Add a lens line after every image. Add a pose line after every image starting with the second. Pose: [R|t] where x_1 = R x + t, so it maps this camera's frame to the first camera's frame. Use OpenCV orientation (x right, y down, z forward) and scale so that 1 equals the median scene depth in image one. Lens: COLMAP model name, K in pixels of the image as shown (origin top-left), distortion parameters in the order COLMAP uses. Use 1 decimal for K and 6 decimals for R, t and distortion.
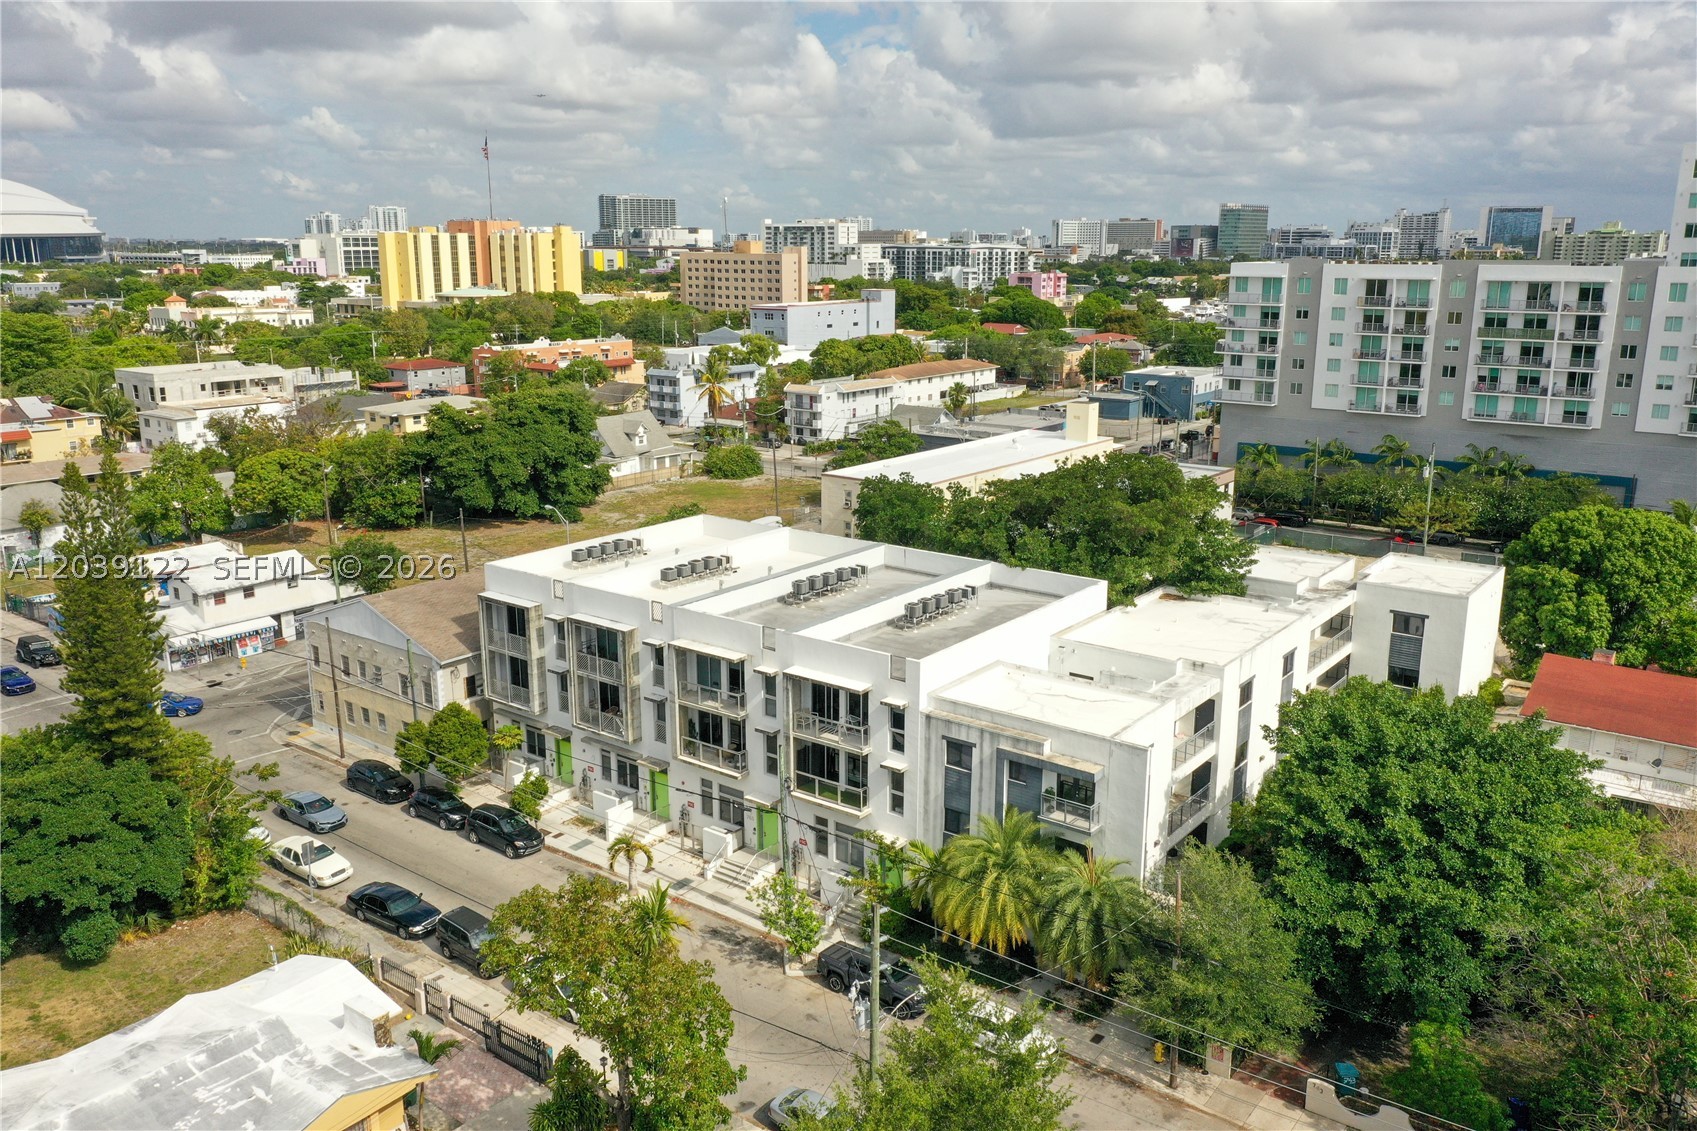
lens RADIAL K [[1333.3, 0, 848.5], [0, 1333.3, 565.5], [0, 0, 1]] dist [0.003673, 0.003542]
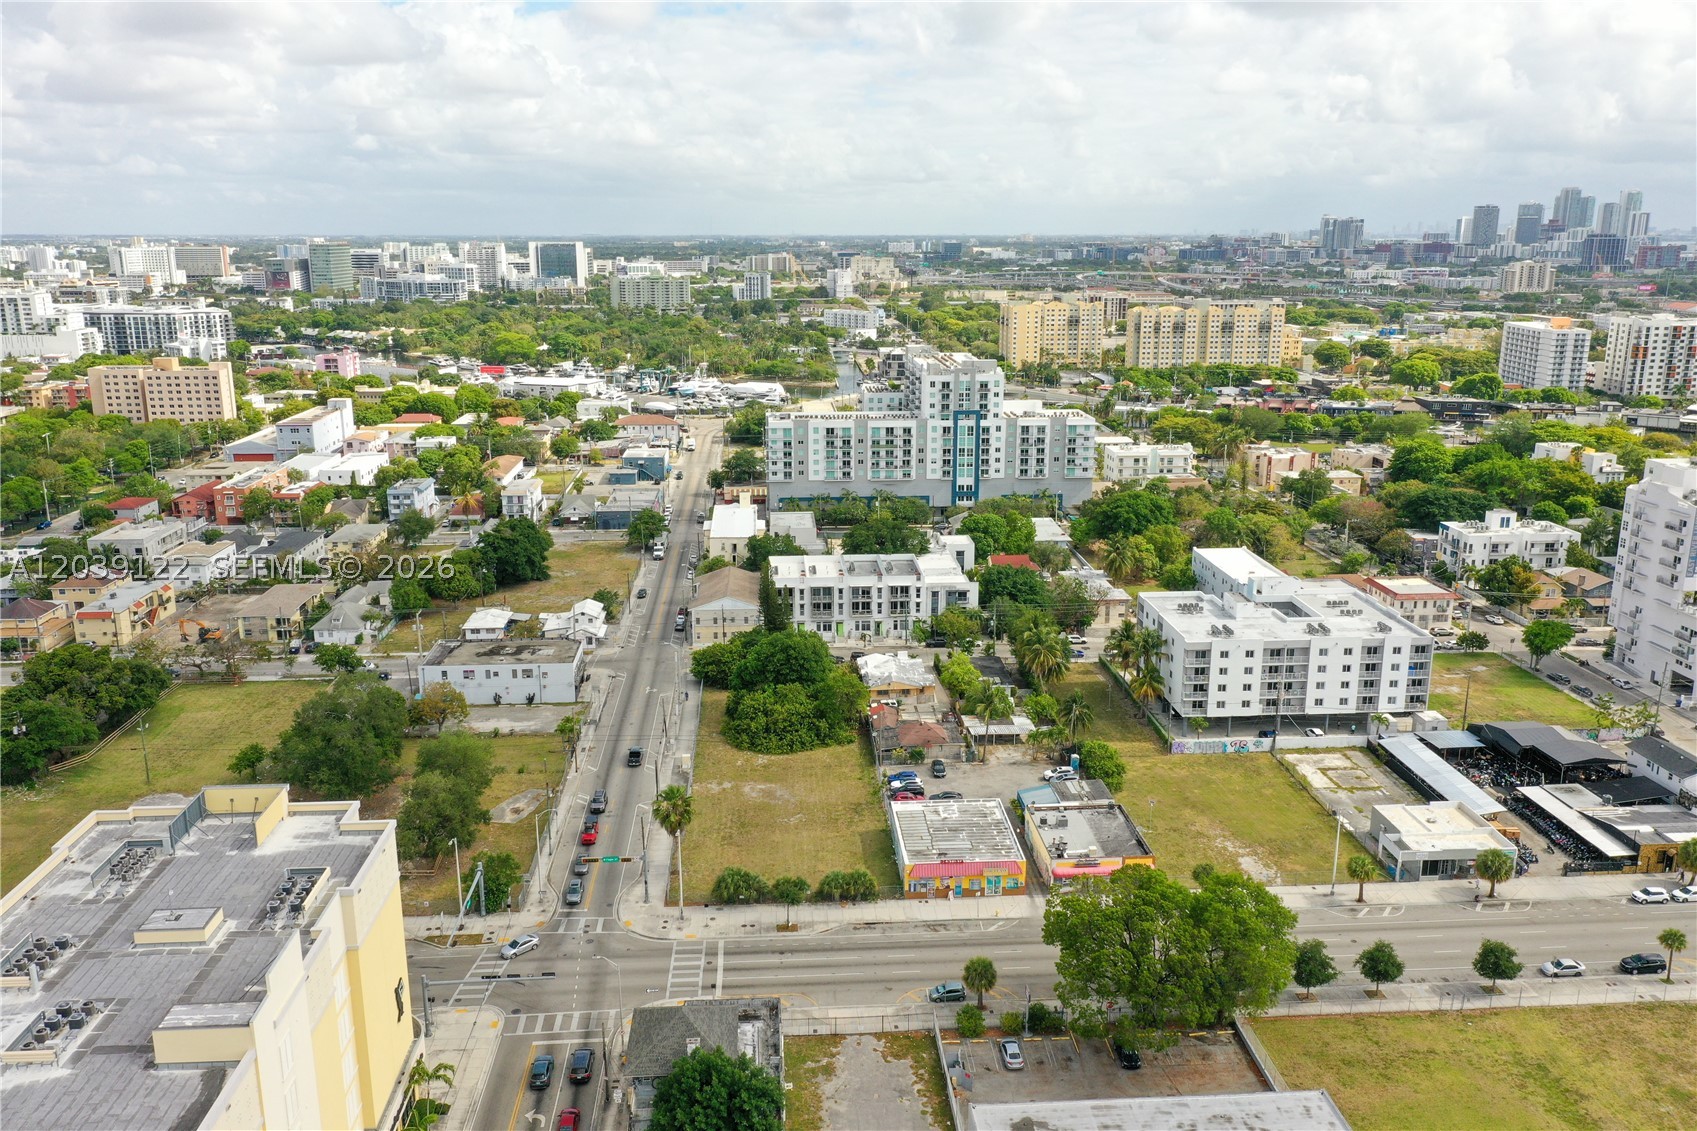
lens RADIAL K [[1333.3, 0, 848.5], [0, 1333.3, 565.5], [0, 0, 1]] dist [0.003673, 0.003542]
pose [[0.752587, -0.160284, 0.638687, -1.222619], [0.155706, 0.985734, 0.063904, -0.116997], [-0.639819, 0.051354, 0.766808, -0.923319]]
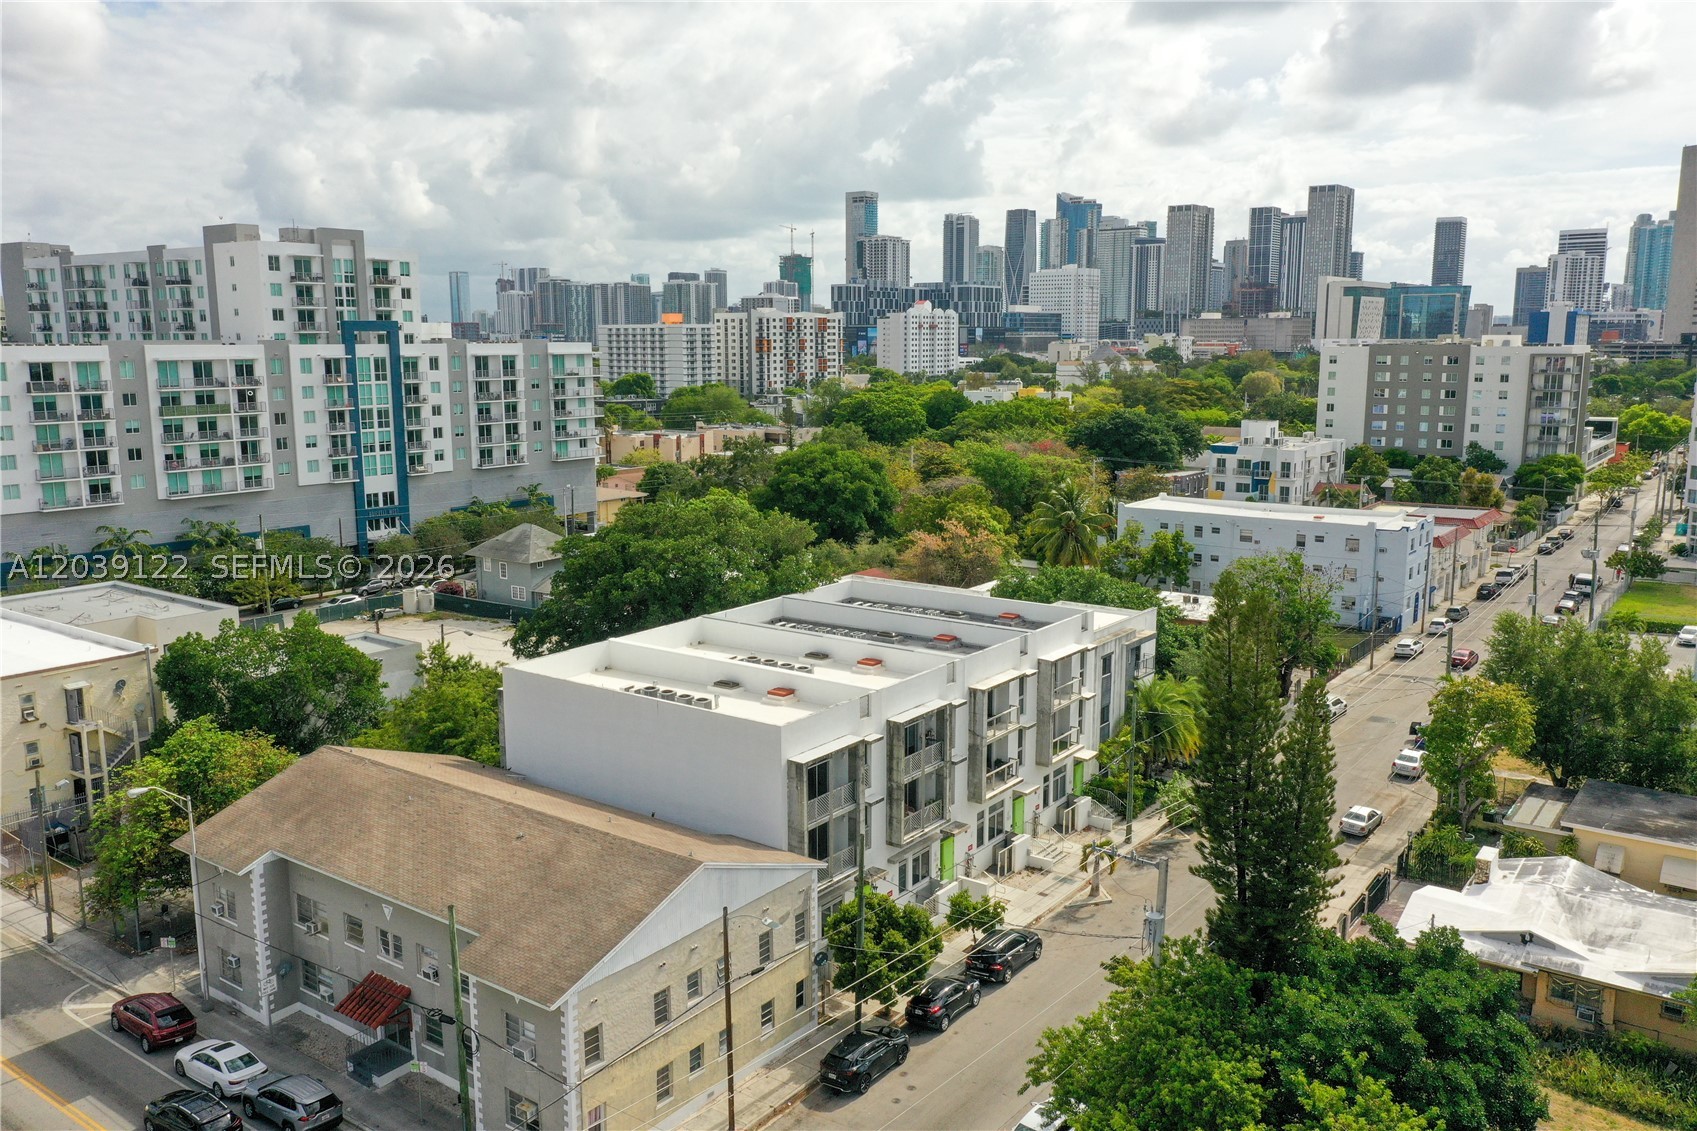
lens RADIAL K [[1333.3, 0, 848.5], [0, 1333.3, 565.5], [0, 0, 1]] dist [0.003673, 0.003542]
pose [[-0.025769, -0.168543, 0.985357, -0.533726], [0.236751, 0.956614, 0.169818, -0.110034], [-0.971229, 0.237660, 0.015252, 0.501156]]
